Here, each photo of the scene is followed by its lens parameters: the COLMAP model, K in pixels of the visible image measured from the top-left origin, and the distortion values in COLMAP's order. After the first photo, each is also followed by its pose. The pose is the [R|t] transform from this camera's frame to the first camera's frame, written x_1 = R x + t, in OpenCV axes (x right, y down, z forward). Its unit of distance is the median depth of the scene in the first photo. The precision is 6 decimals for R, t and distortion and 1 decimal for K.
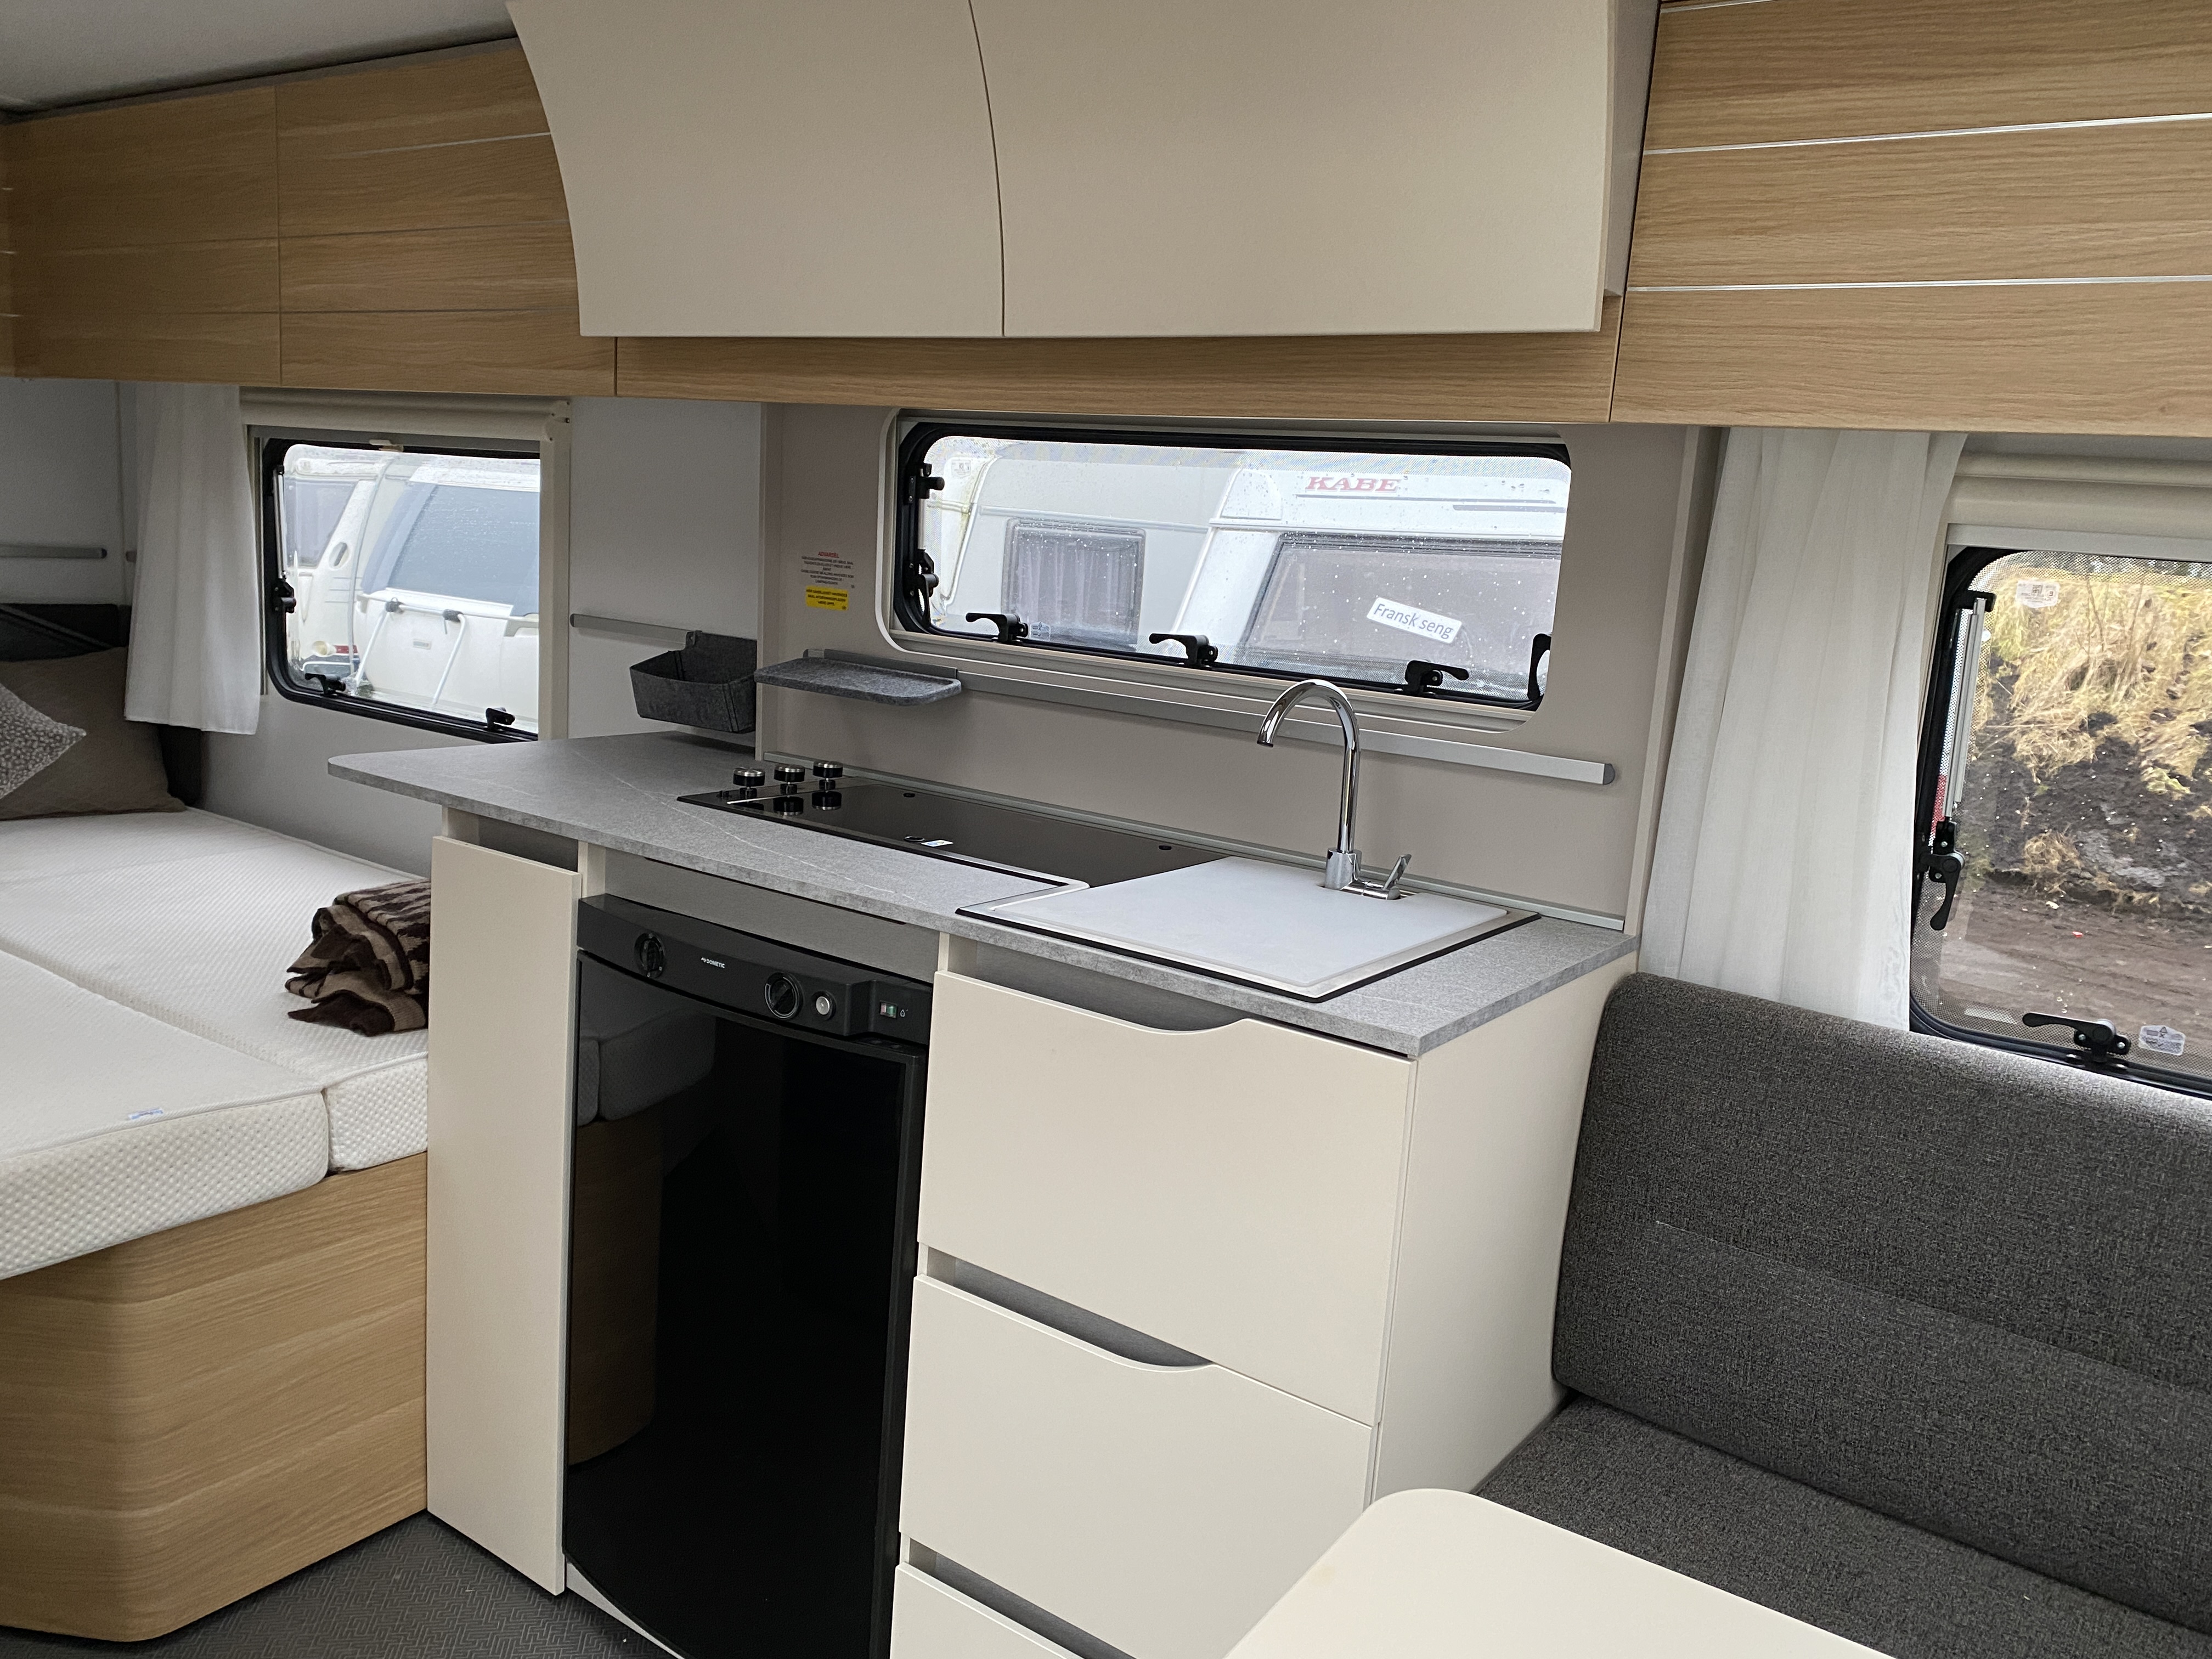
lens RADIAL K [[1673.1, 0, 1100.5], [0, 1673.1, 821.1], [0, 0, 1]] dist [0.034873, -0.036304]
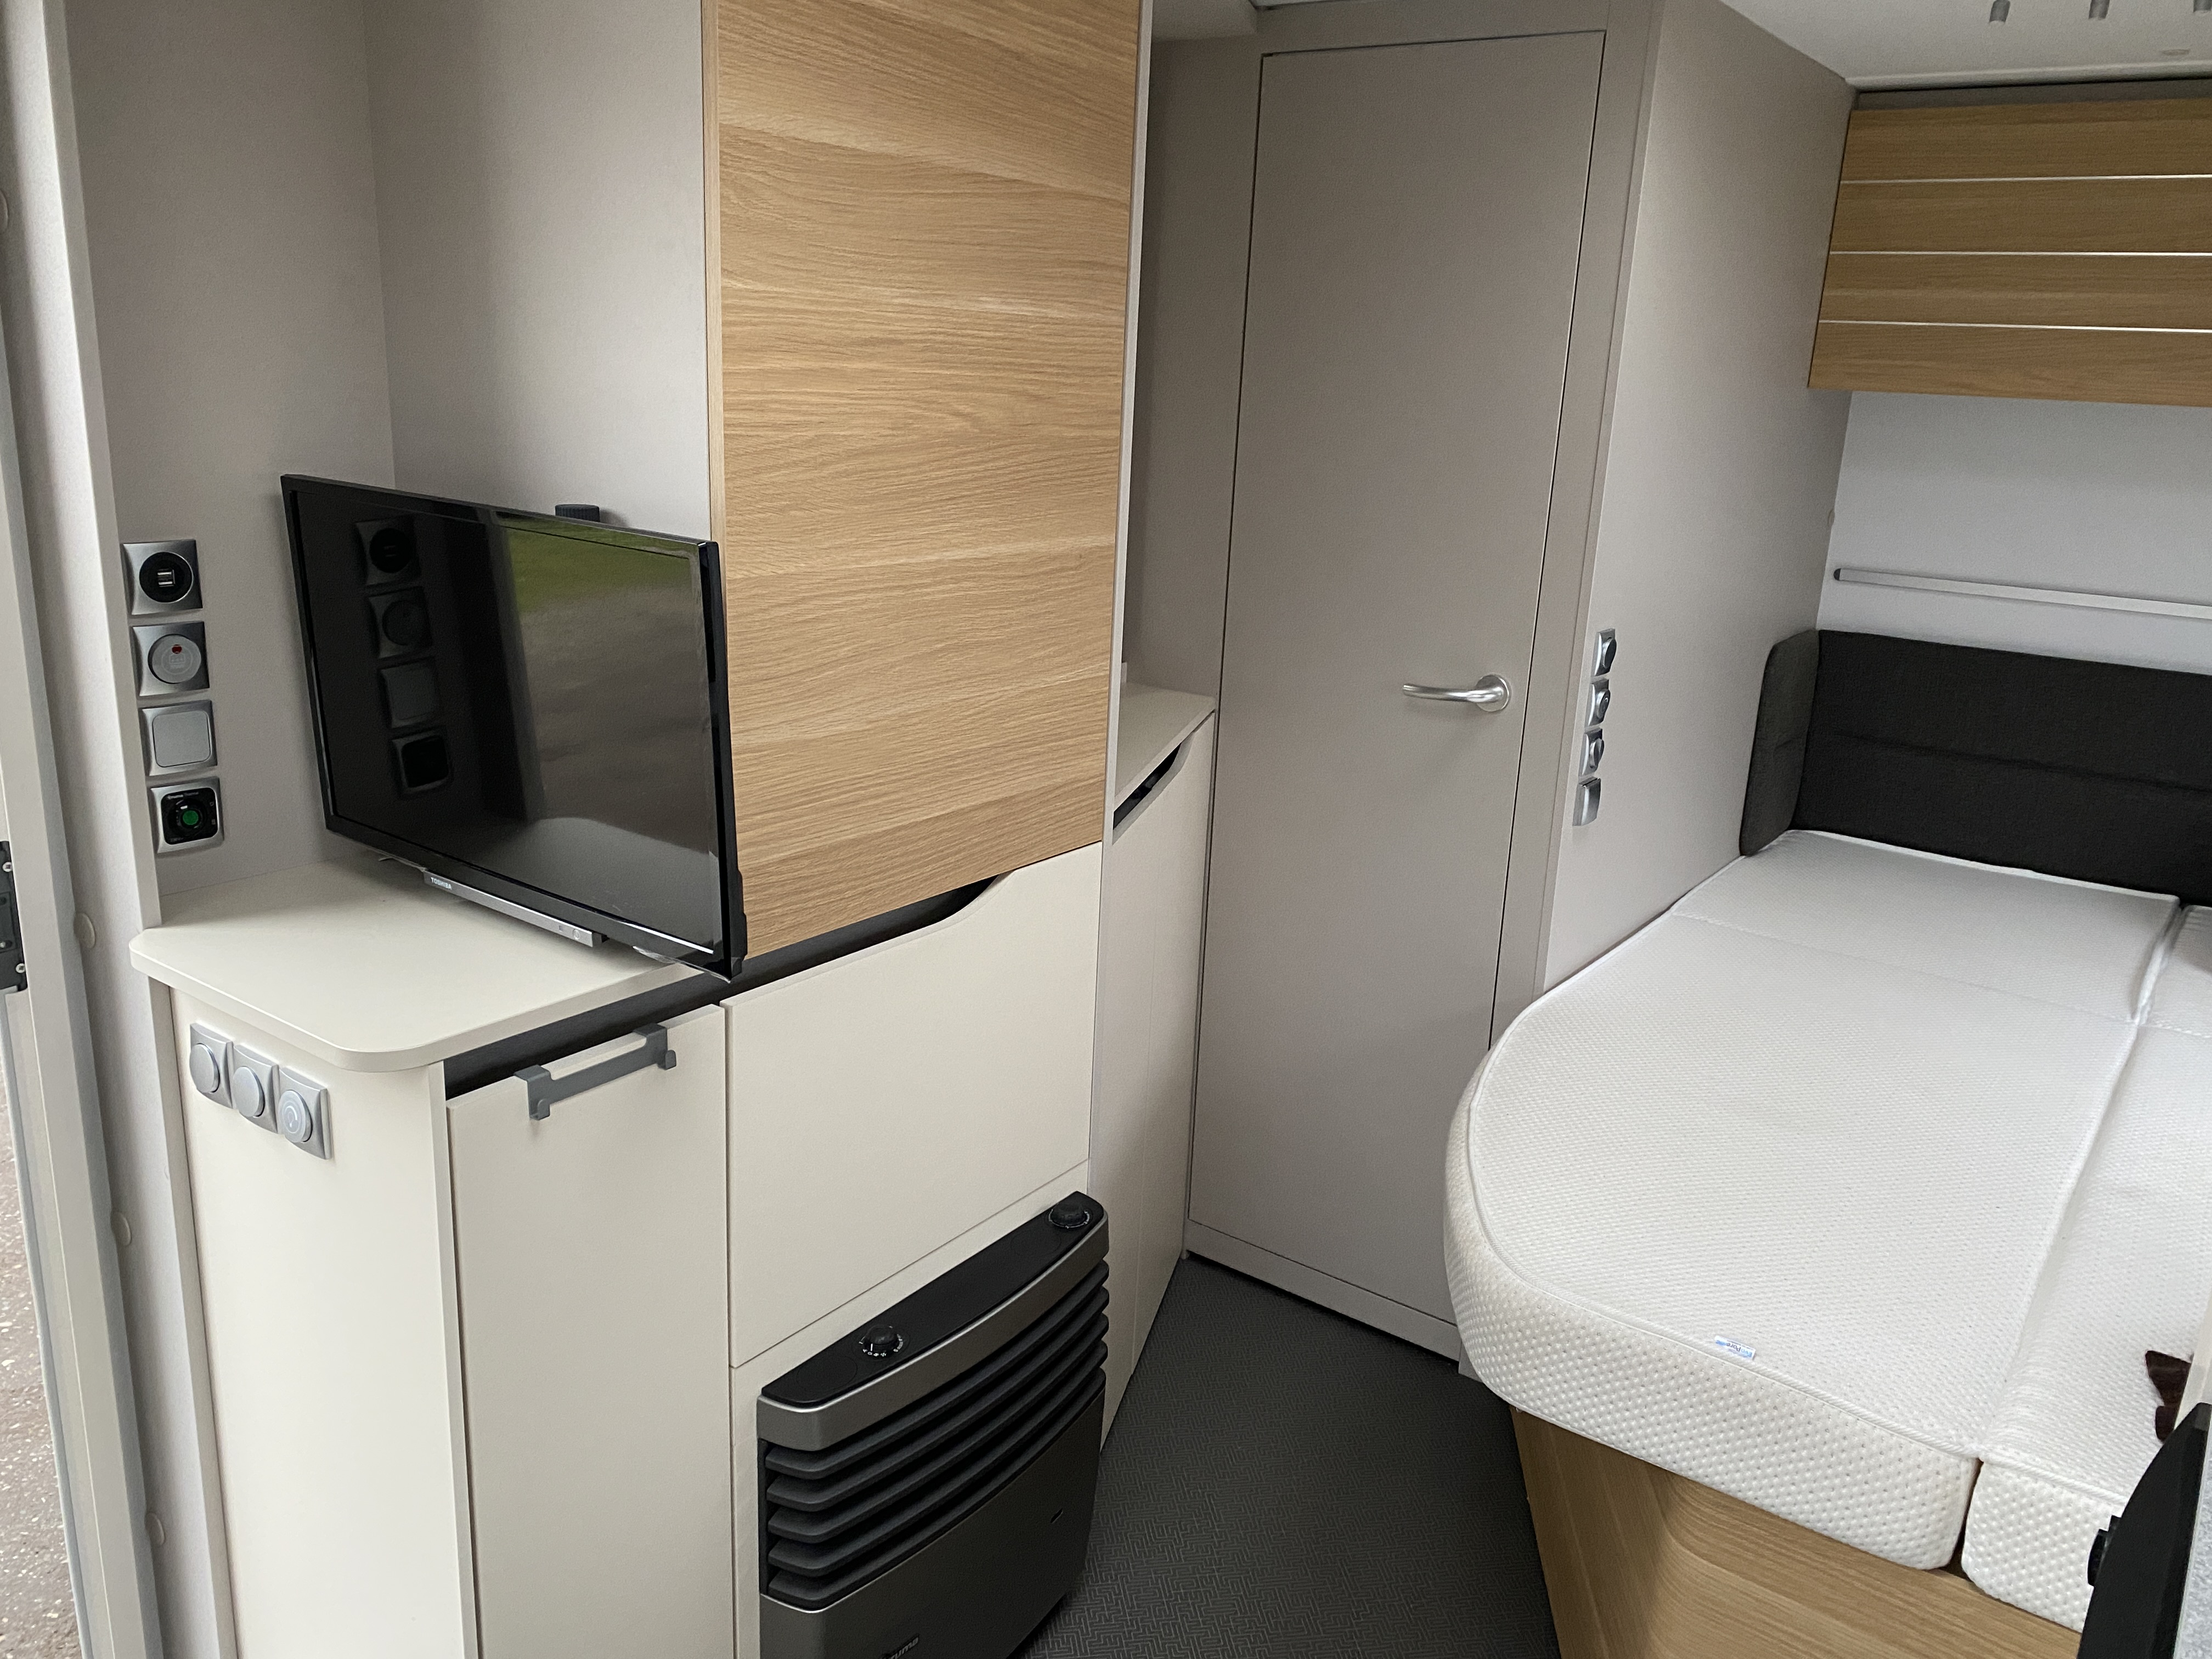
lens RADIAL K [[1653.1, 0, 1106.0], [0, 1653.1, 829.5], [0, 0, 1]] dist [0.057453, -0.073346]
pose [[0.007884, 0.205966, -0.978527, 0.123994], [-0.223482, 0.954169, 0.199039, -0.114231], [0.974676, 0.217114, 0.053552, 0.434741]]
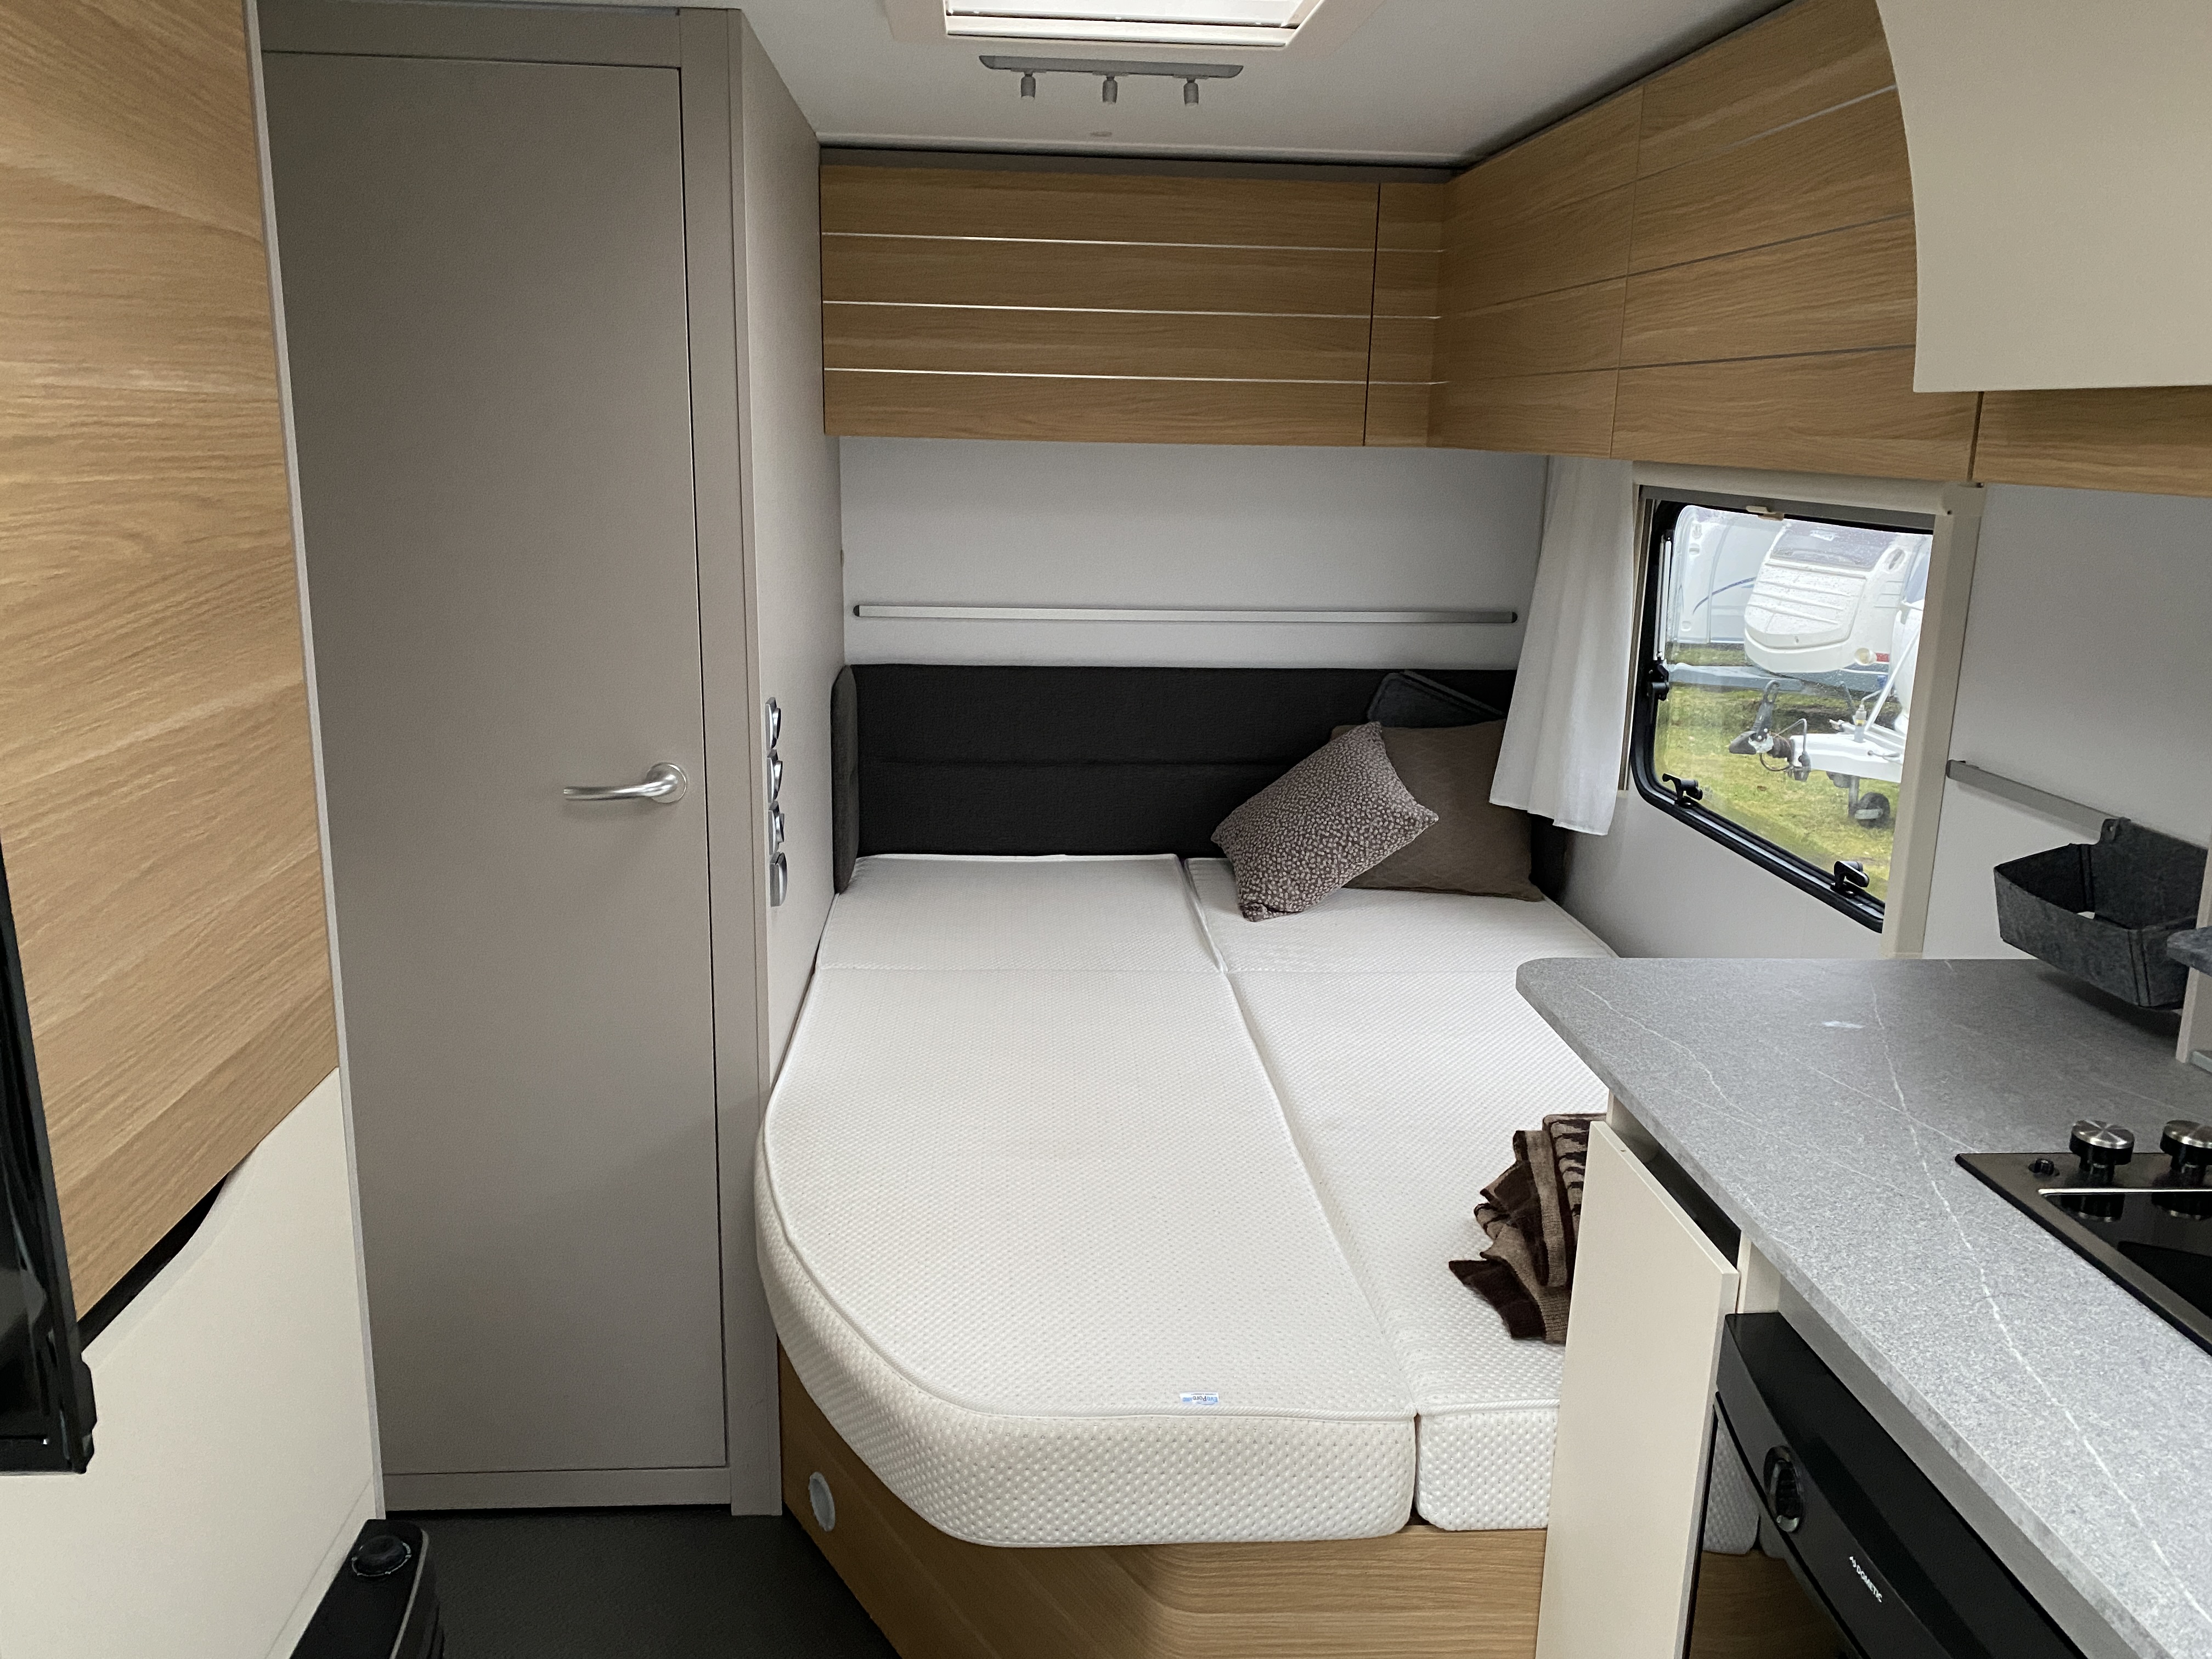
lens RADIAL K [[1673.1, 0, 1100.5], [0, 1673.1, 821.1], [0, 0, 1]] dist [0.034873, -0.036304]
pose [[0.639060, 0.120781, -0.759615, -0.004447], [-0.113593, 0.991585, 0.062100, -0.109262], [0.760723, 0.046601, 0.647402, 0.299945]]
